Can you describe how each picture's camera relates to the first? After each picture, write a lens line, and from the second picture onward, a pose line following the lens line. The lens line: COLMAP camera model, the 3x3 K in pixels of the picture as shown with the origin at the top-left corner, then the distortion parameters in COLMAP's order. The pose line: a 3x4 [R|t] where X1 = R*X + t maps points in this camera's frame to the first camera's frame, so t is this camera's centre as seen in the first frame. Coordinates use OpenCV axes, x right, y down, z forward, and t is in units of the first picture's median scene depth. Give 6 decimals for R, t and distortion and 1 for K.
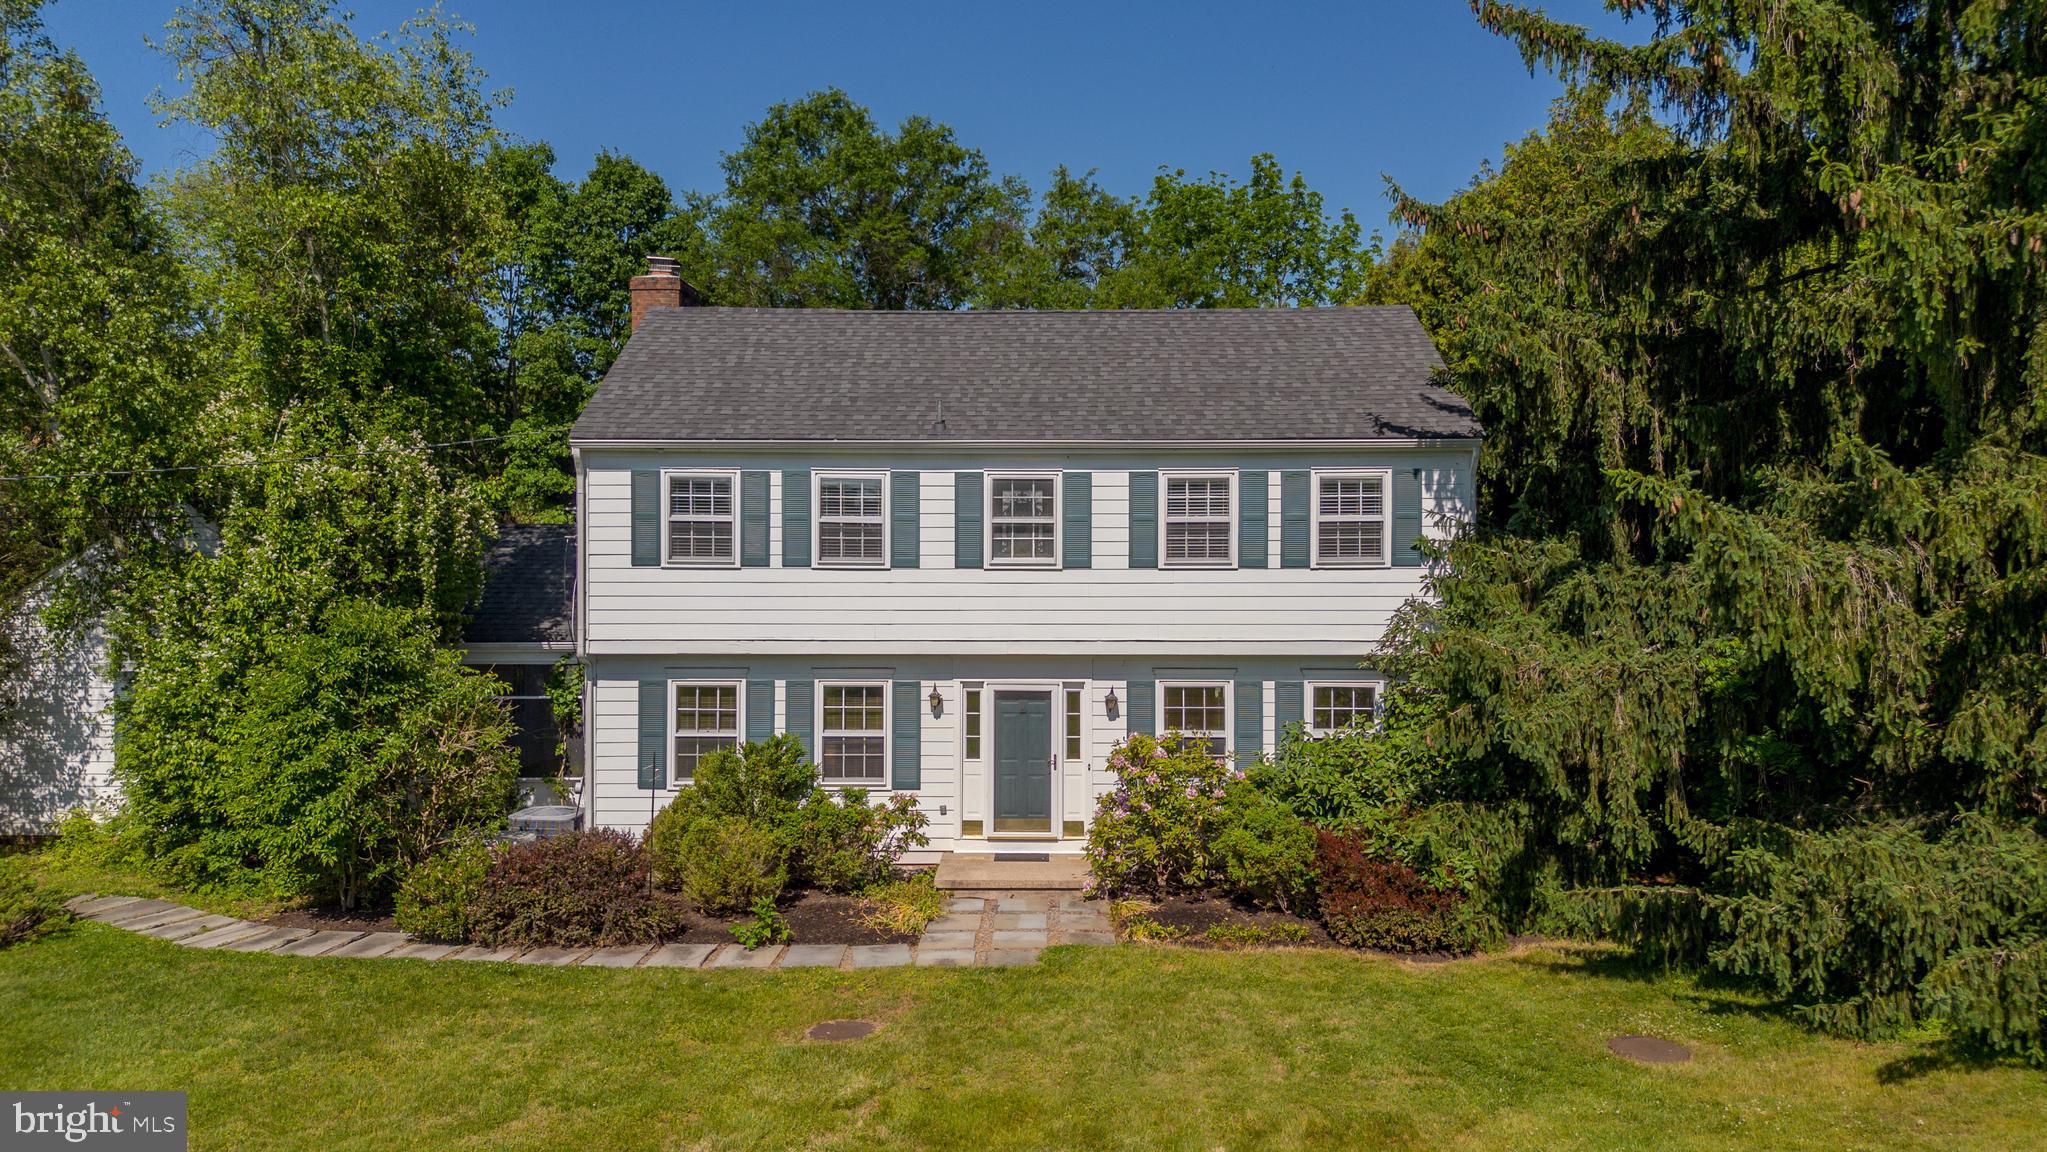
lens RADIAL K [[1442.4, 0, 1023.5], [0, 1442.4, 576.0], [0, 0, 1]] dist [0.031959, 0.002375]
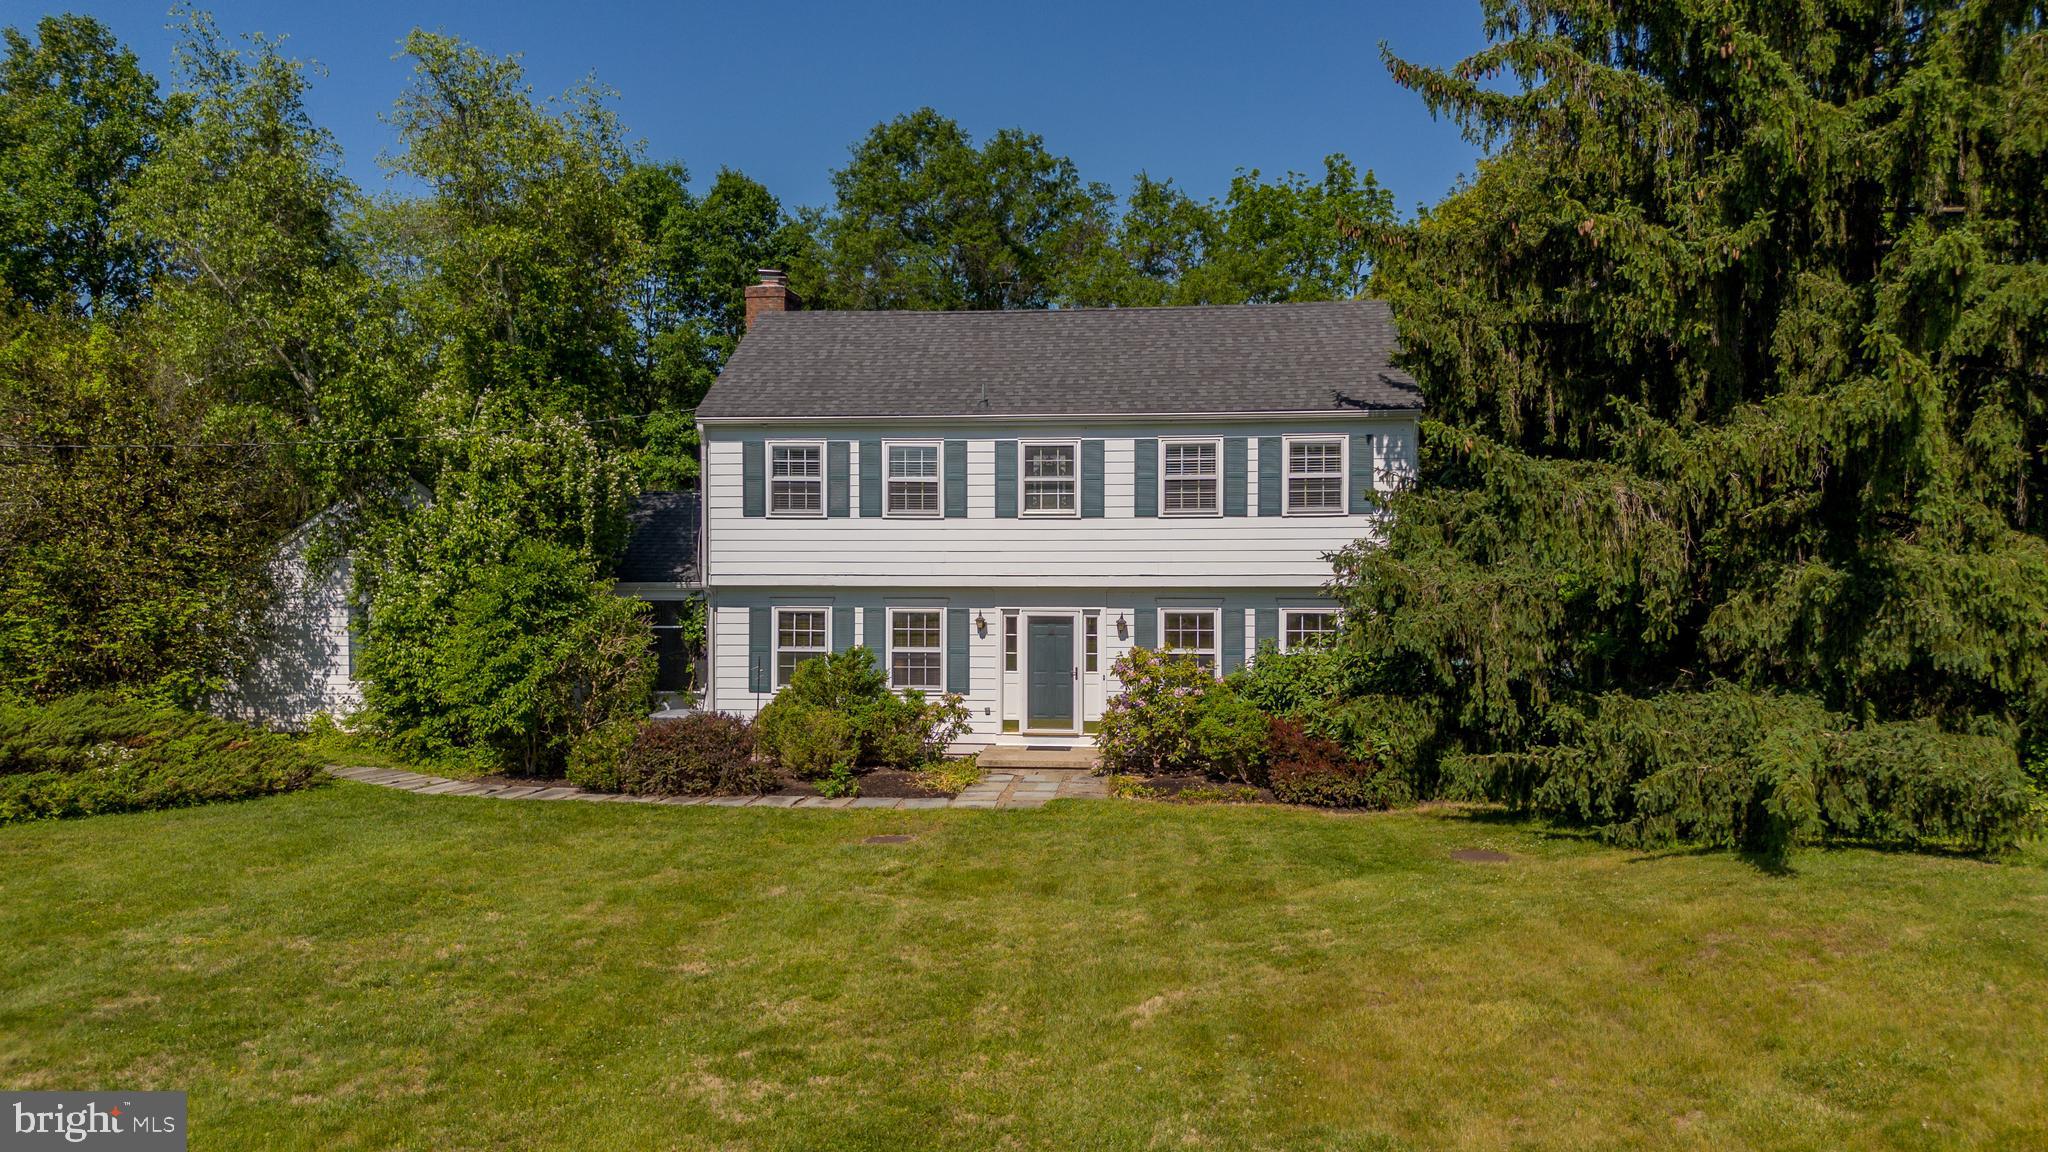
lens RADIAL K [[1440.5, 0, 1024.0], [0, 1440.5, 576.0], [0, 0, 1]] dist [0.072363, -0.082485]
pose [[0.996451, -0.000294, -0.084176, 0.084636], [0.000594, 0.999994, 0.003545, 0.042025], [0.084175, -0.003583, 0.996445, -0.252952]]
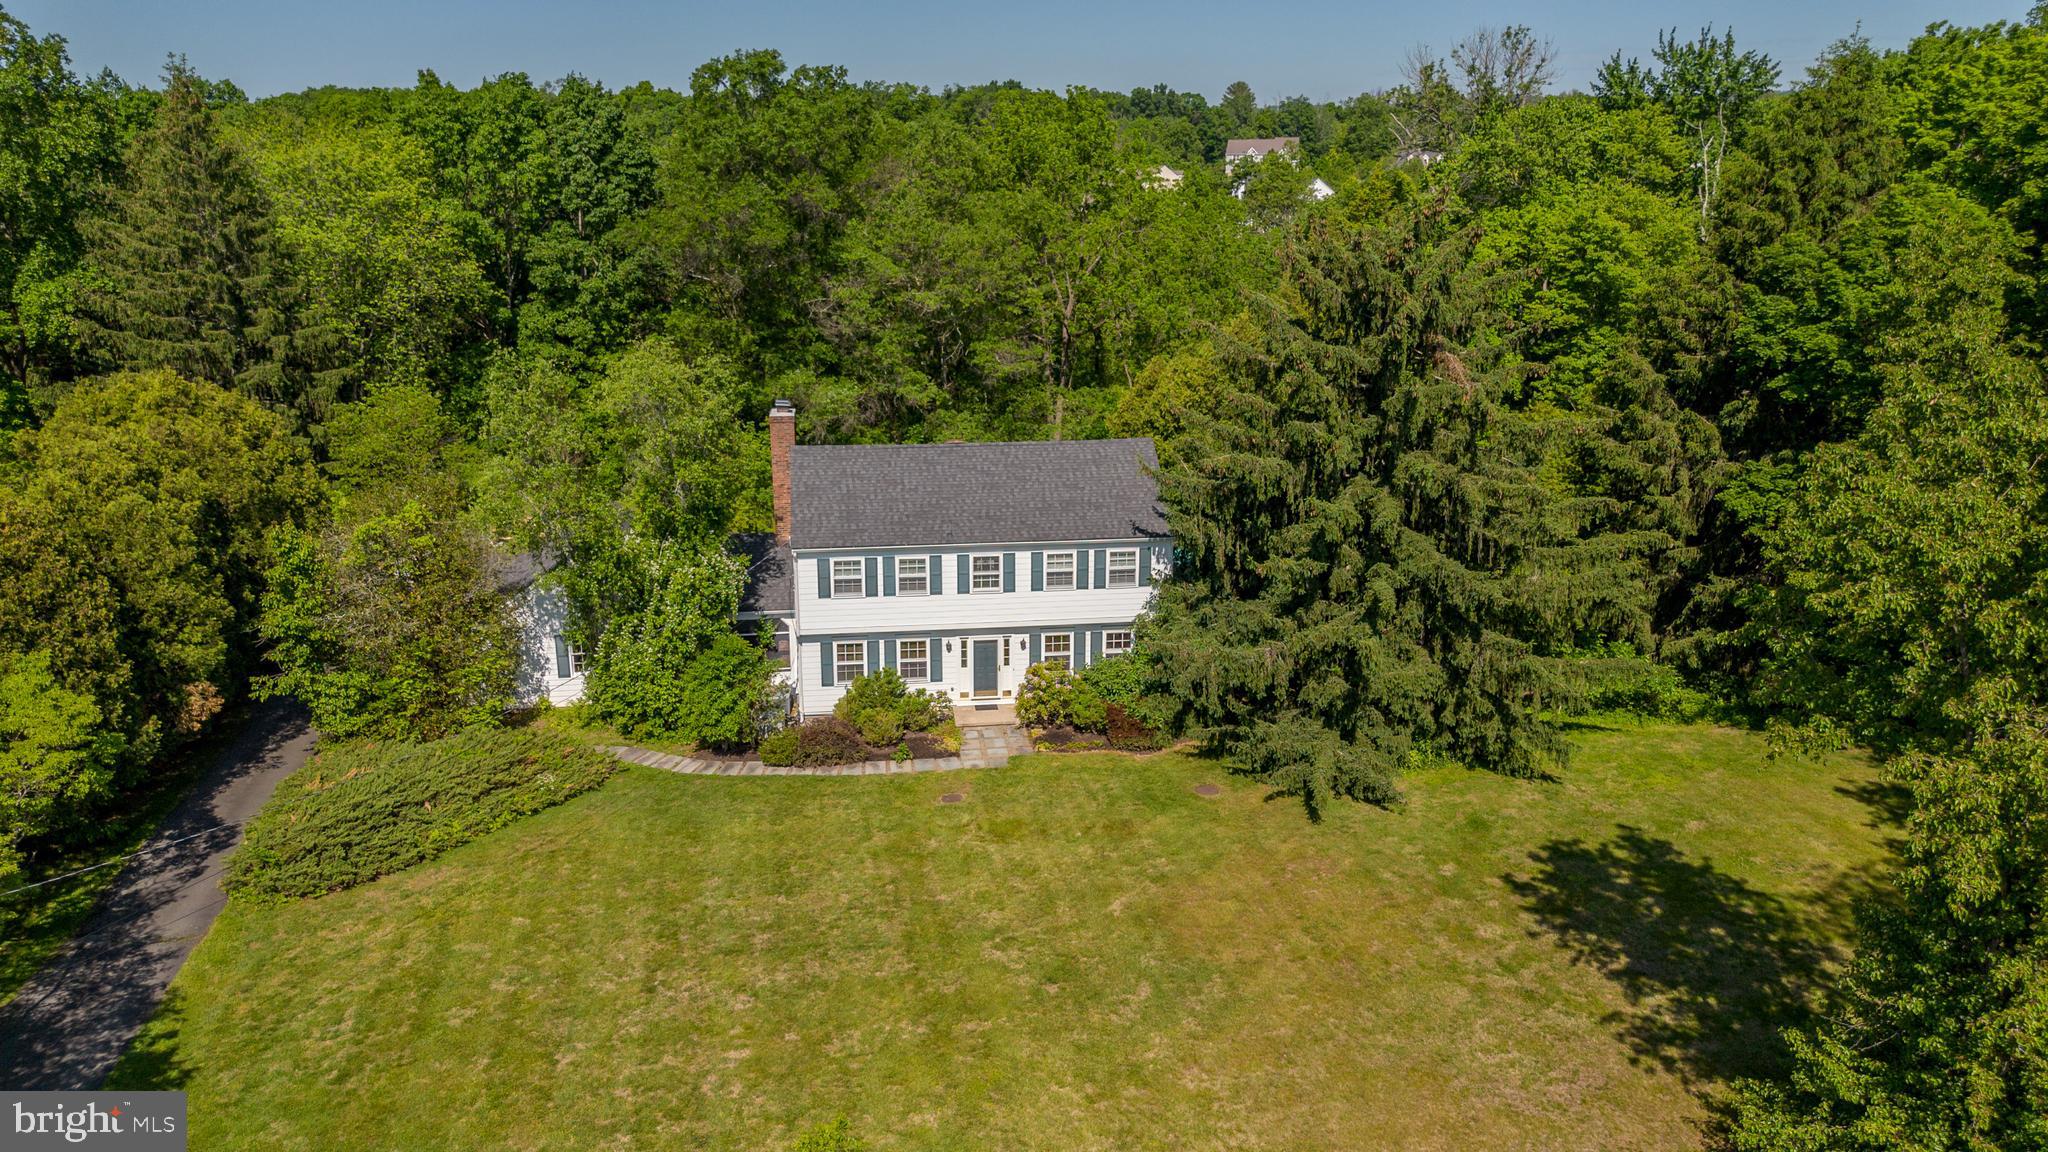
lens RADIAL K [[1401.0, 0, 1024.0], [0, 1401.0, 576.0], [0, 0, 1]] dist [0.089601, 0.000098]
pose [[0.990390, -0.038985, 0.132696, -0.247965], [0.004104, 0.967311, 0.253560, -0.627364], [-0.138243, -0.250578, 0.958175, -1.227516]]
